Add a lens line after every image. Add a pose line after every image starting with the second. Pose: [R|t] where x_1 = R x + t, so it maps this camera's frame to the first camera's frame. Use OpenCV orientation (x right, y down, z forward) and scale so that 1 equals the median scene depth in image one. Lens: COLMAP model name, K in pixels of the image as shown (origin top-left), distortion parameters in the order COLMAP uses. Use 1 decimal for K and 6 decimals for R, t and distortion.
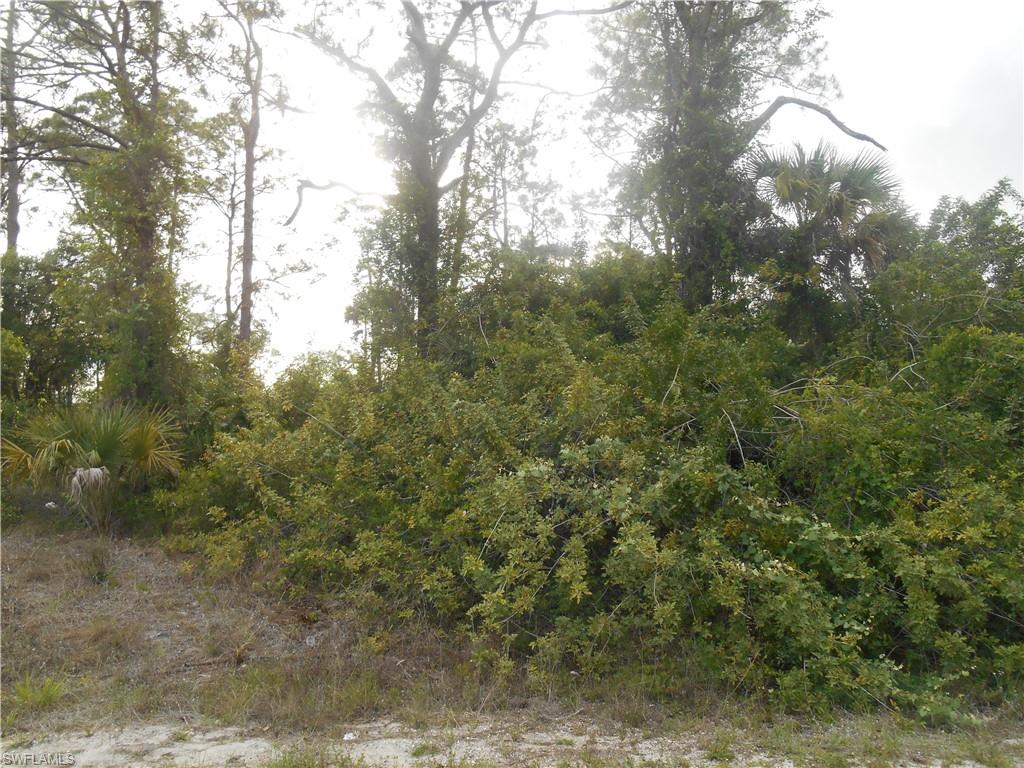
lens RADIAL K [[794.3, 0, 515.7], [0, 794.3, 385.3], [0, 0, 1]] dist [-0.026868, 0.019456]
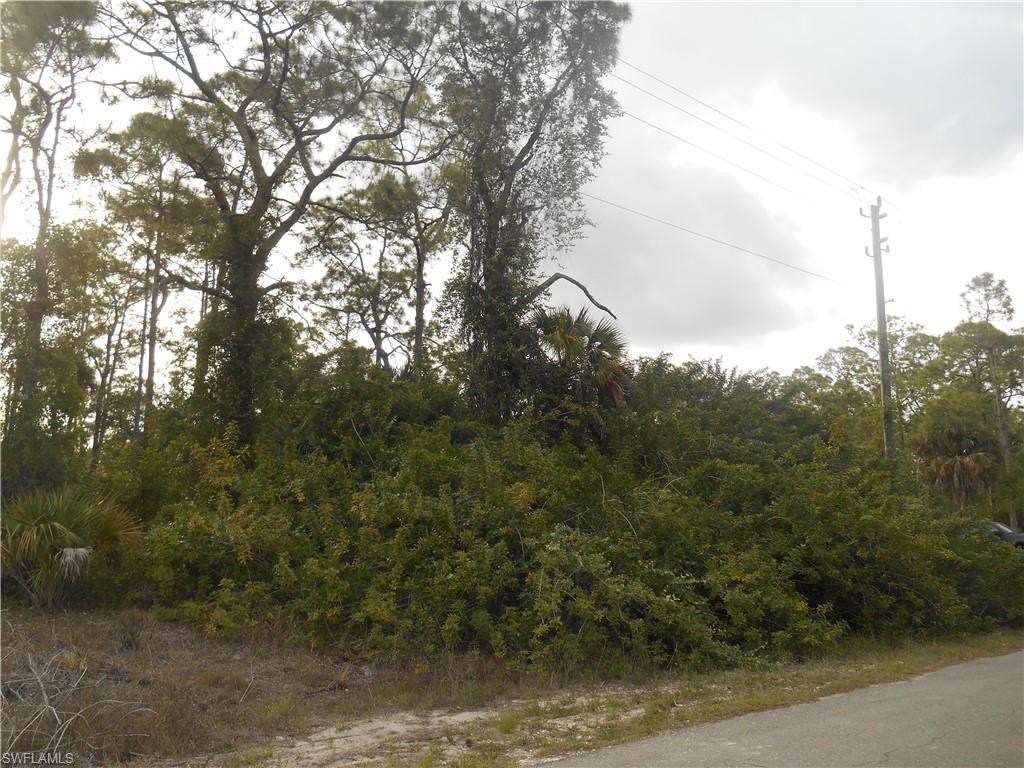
lens RADIAL K [[808.5, 0, 516.0], [0, 808.5, 383.1], [0, 0, 1]] dist [-0.013452, 0.011490]
pose [[0.880635, 0.082843, 0.466496, -0.622500], [-0.041797, 0.994340, -0.097678, -0.047107], [-0.471948, 0.066520, 0.879113, -0.346446]]
